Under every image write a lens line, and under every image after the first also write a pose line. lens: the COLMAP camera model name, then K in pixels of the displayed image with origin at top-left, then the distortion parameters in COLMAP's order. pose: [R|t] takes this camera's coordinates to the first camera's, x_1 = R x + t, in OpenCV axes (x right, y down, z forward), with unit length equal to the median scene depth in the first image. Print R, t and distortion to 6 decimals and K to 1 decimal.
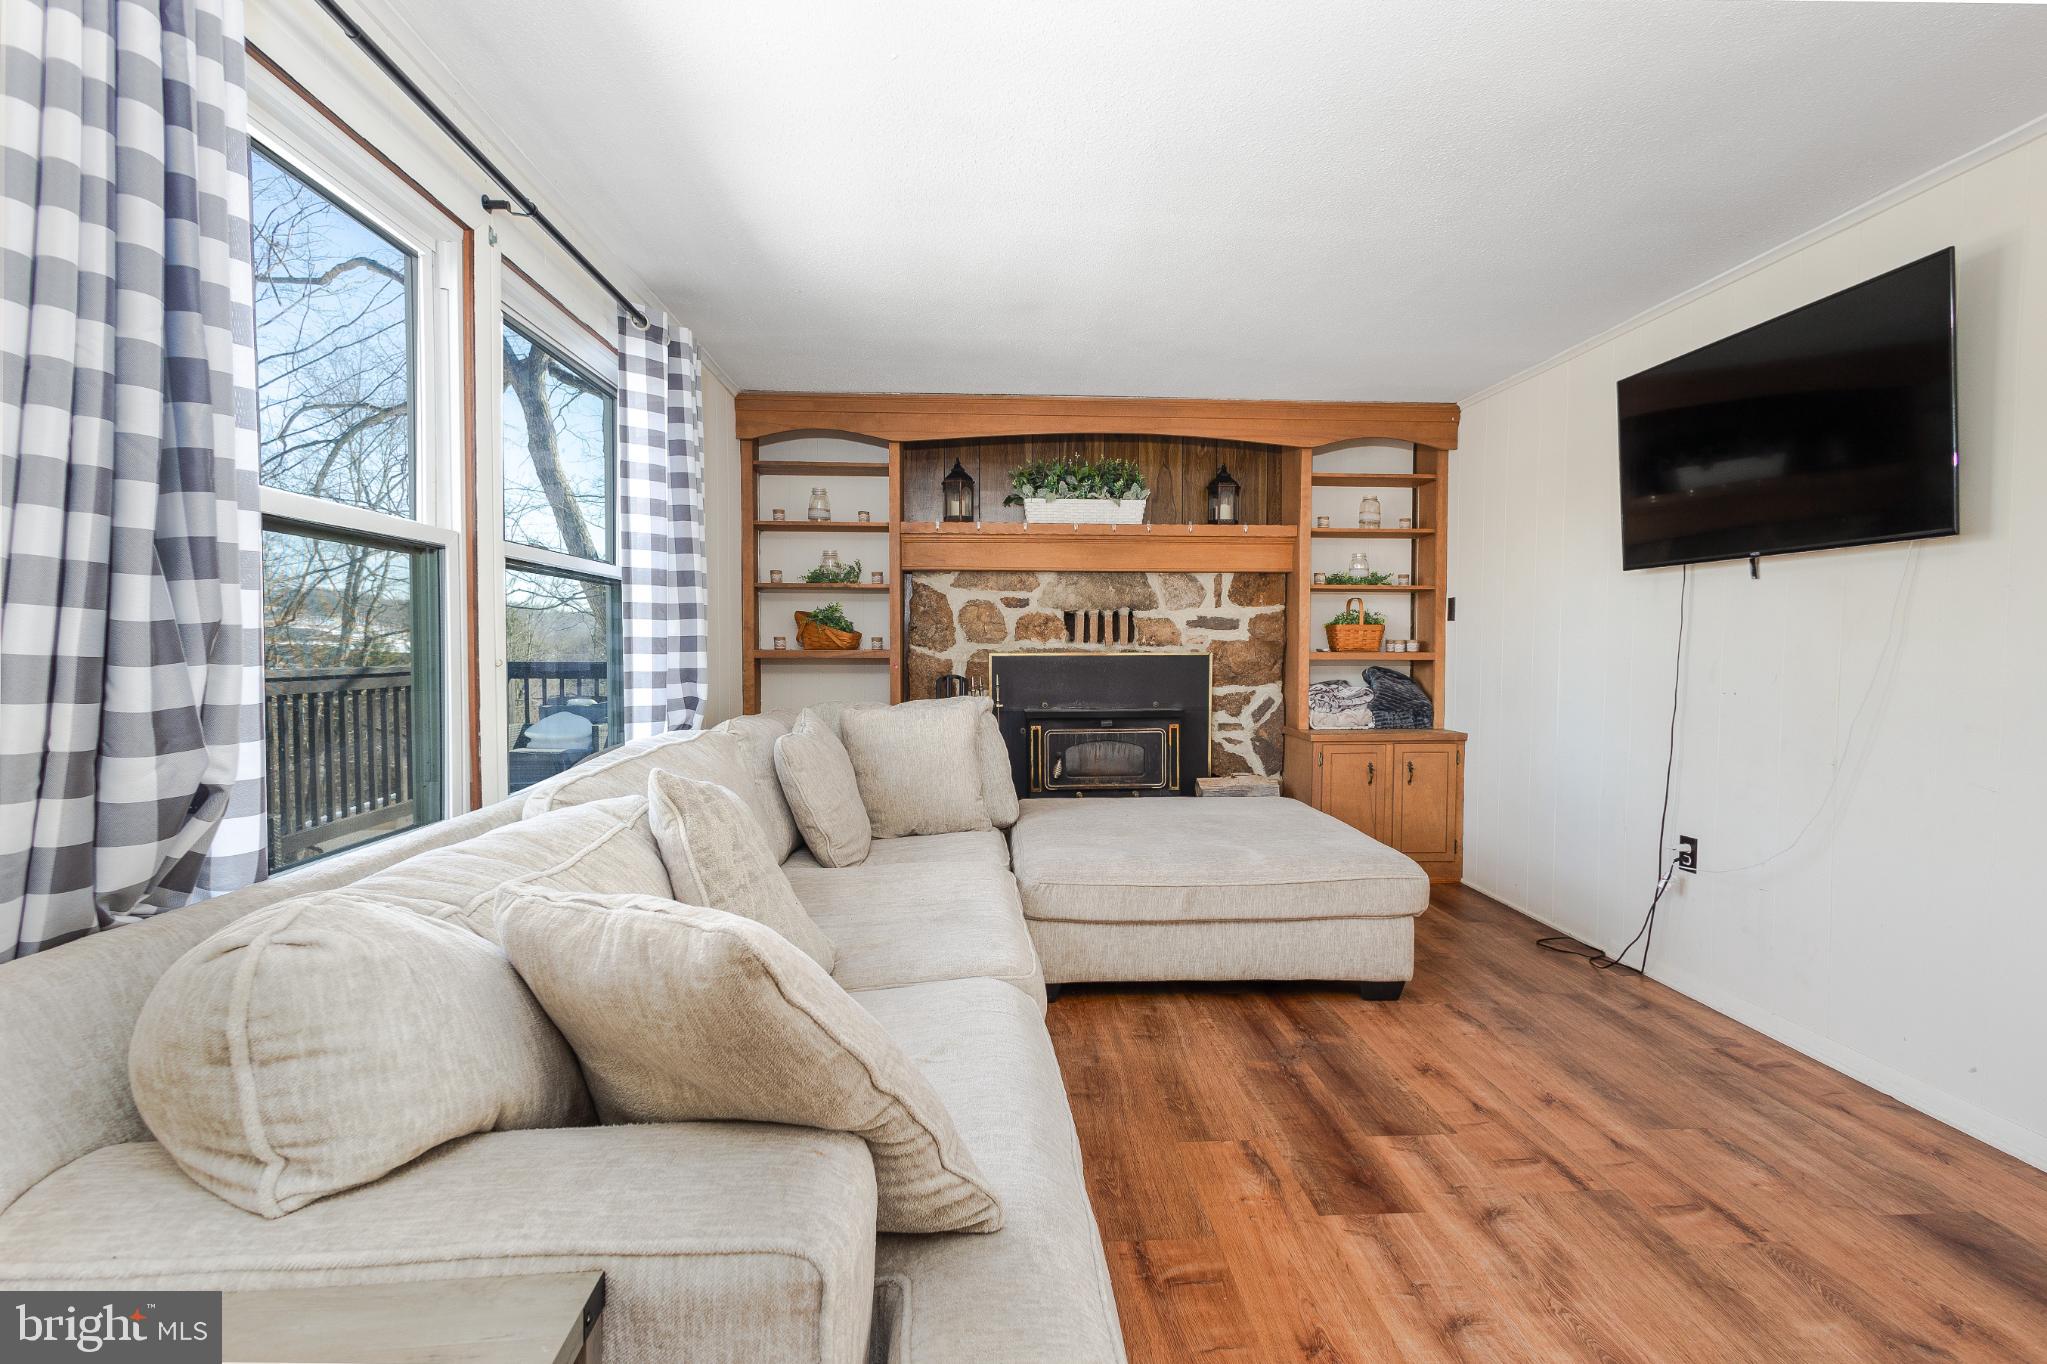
lens RADIAL K [[964.9, 0, 1016.6], [0, 964.9, 677.8], [0, 0, 1]] dist [0.014430, -0.003938]
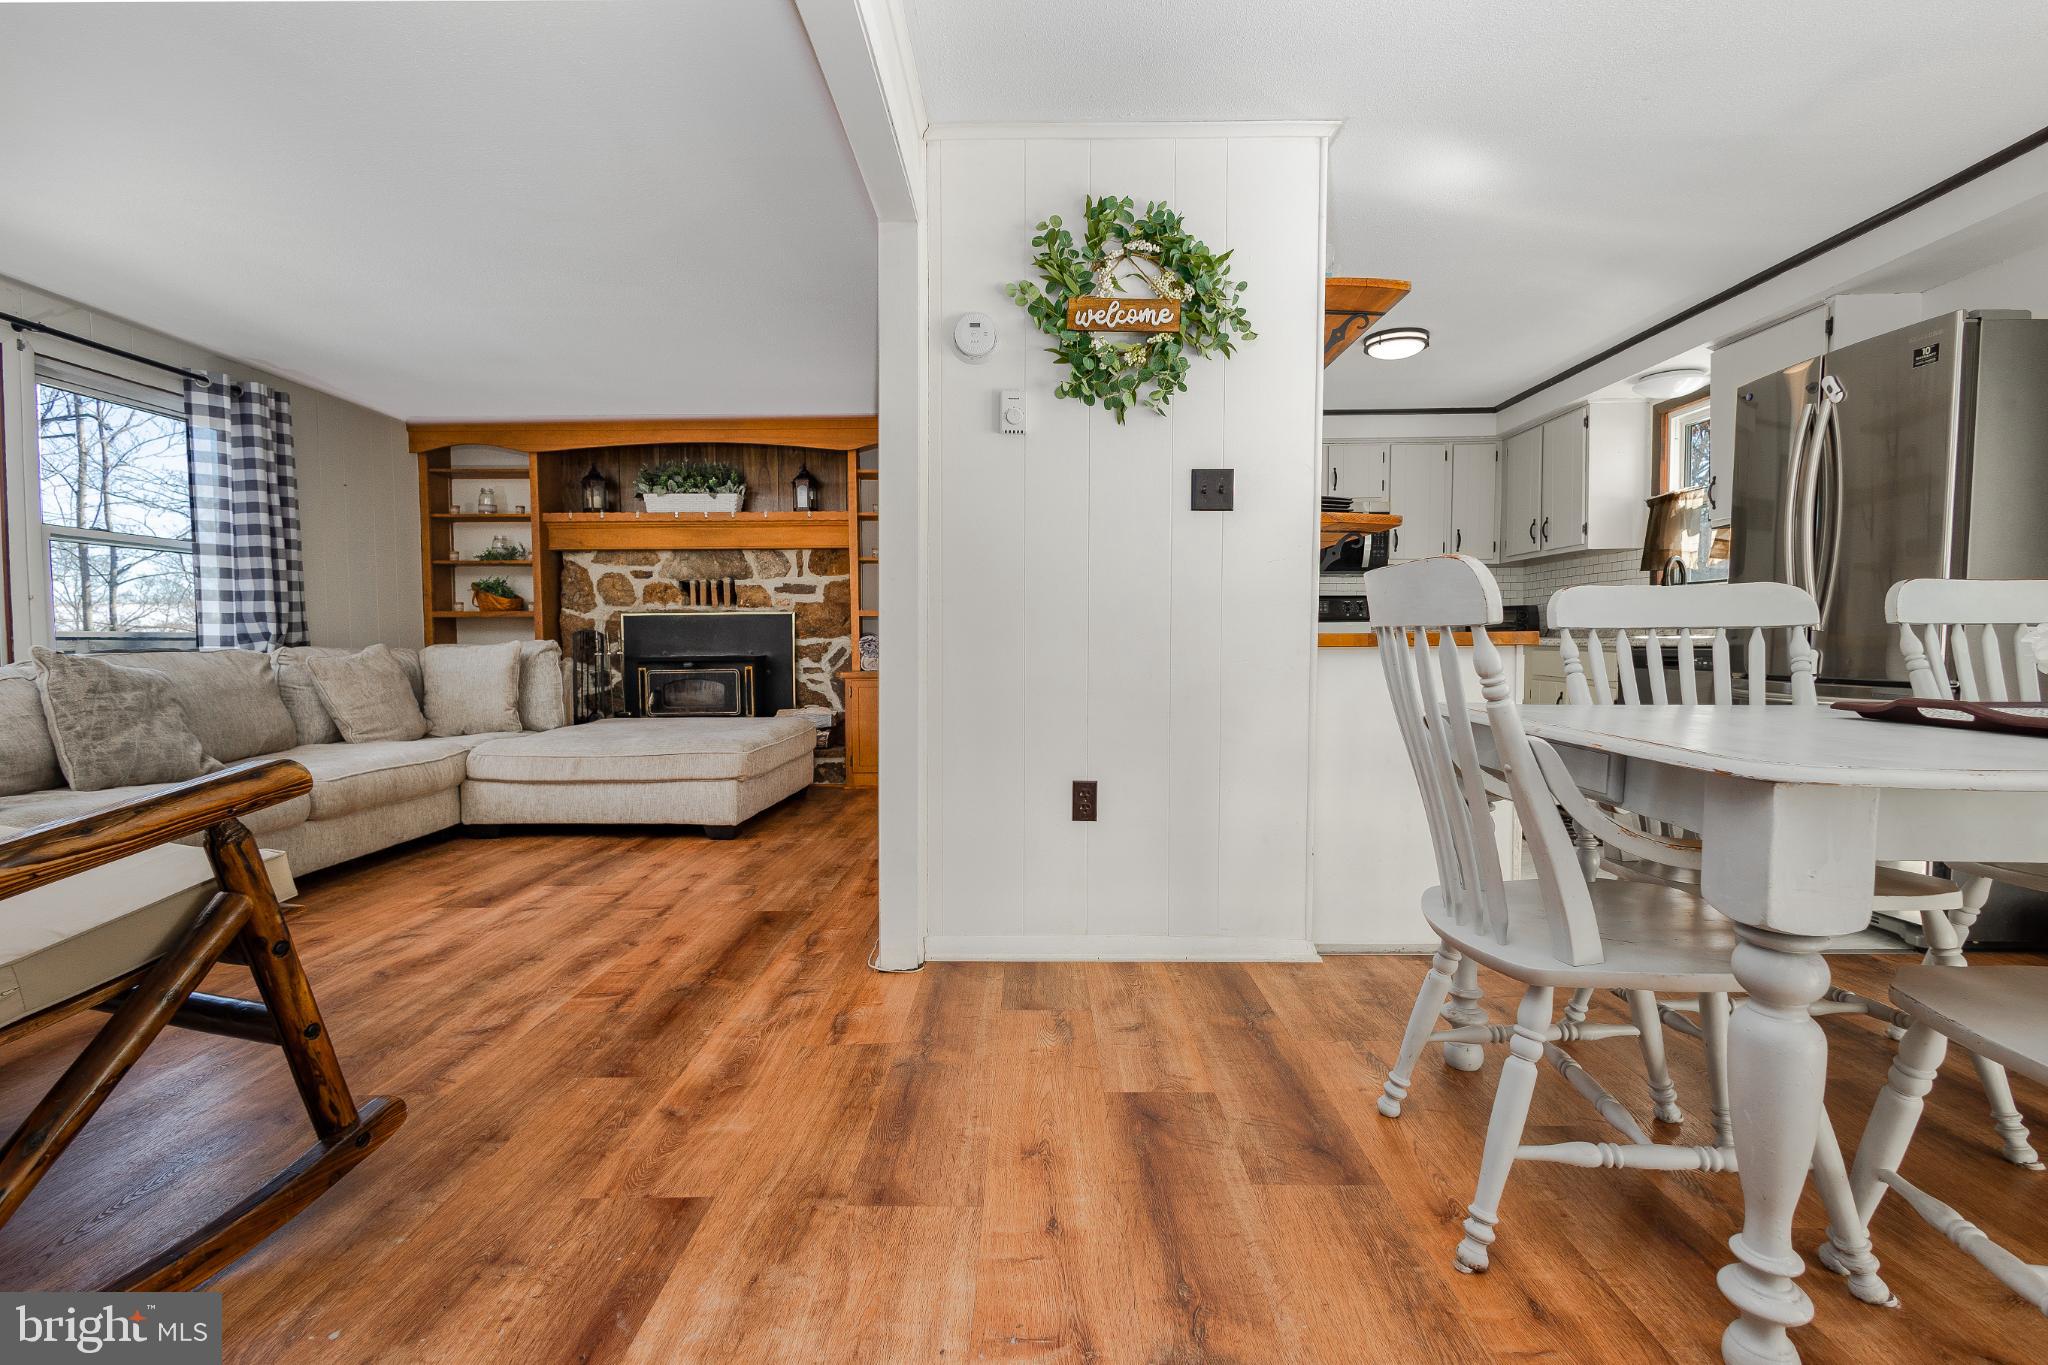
lens RADIAL K [[965.4, 0, 1019.7], [0, 965.4, 681.6], [0, 0, 1]] dist [0.014430, -0.003938]
pose [[0.997349, -0.004166, -0.072641, 0.601421], [0.004725, 0.999961, 0.007513, 0.058702], [0.072607, -0.007837, 0.997330, -0.260128]]
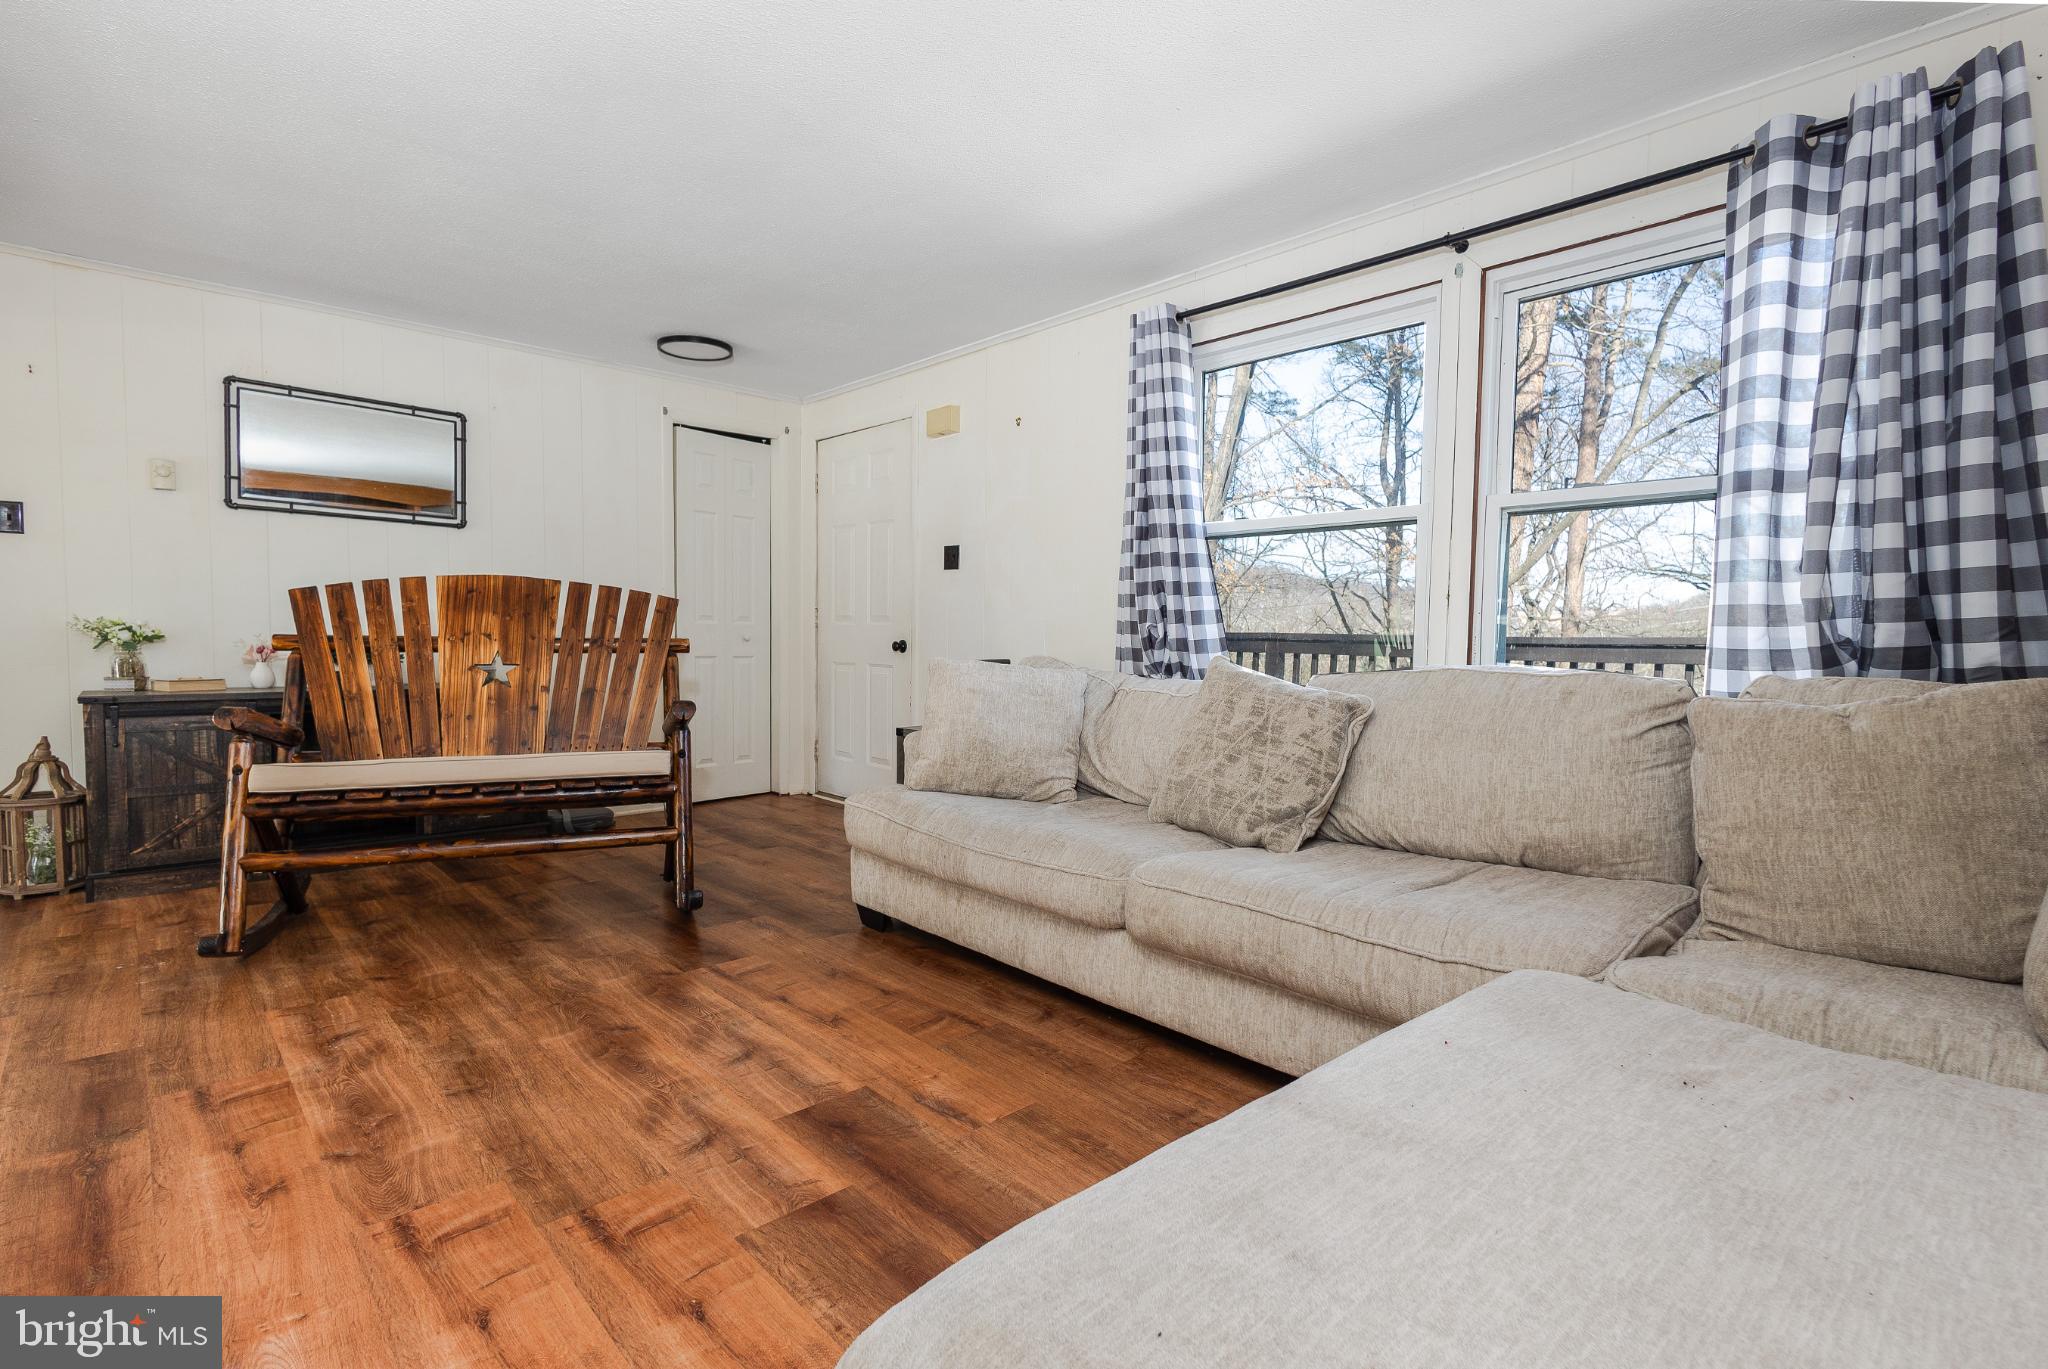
lens RADIAL K [[965.4, 0, 1032.2], [0, 965.4, 690.1], [0, 0, 1]] dist [0.014430, -0.003938]
pose [[-0.767091, 0.022062, -0.641159, 0.342473], [-0.036090, 0.996342, 0.077463, 0.014242], [0.640523, 0.082561, -0.763488, 0.768500]]
